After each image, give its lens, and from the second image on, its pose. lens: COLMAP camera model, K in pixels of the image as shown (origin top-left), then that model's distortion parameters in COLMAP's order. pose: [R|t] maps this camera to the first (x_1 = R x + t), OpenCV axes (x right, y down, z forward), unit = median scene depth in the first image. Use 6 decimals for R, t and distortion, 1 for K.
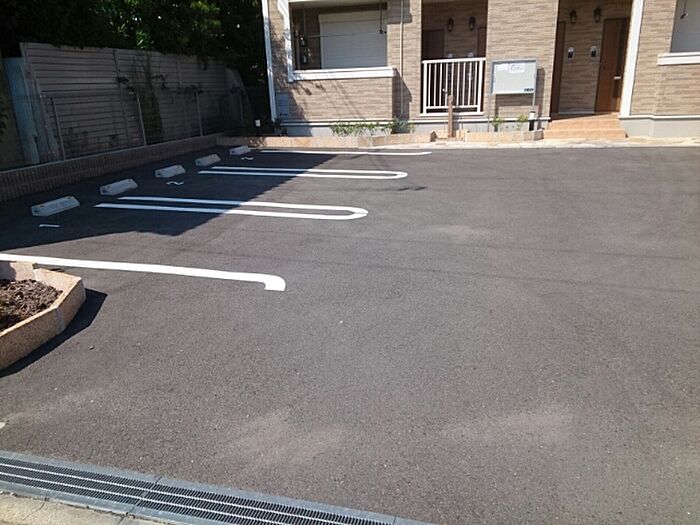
lens RADIAL K [[554.3, 0, 350.0], [0, 554.3, 262.5], [0, 0, 1]] dist [0.092590, -0.092286]
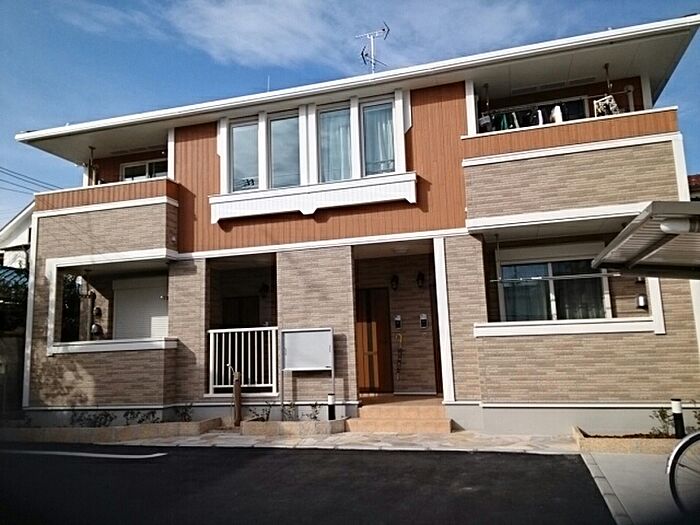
lens RADIAL K [[554.3, 0, 350.0], [0, 554.3, 262.5], [0, 0, 1]] dist [0.092590, -0.092286]
pose [[0.999350, -0.007528, -0.035257, 0.368120], [-0.008955, 0.895464, -0.445043, -0.090541], [0.034921, 0.445070, 0.894815, 0.243752]]
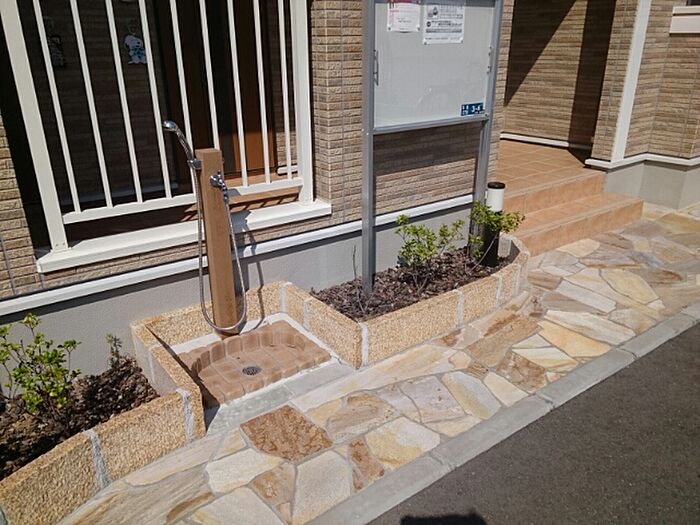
lens RADIAL K [[554.3, 0, 350.0], [0, 554.3, 262.5], [0, 0, 1]] dist [0.092590, -0.092286]
pose [[0.625025, -0.258764, 0.736468, 0.060289], [0.226955, 0.962941, 0.145726, -0.279551], [-0.746884, 0.076063, 0.660590, 0.845562]]
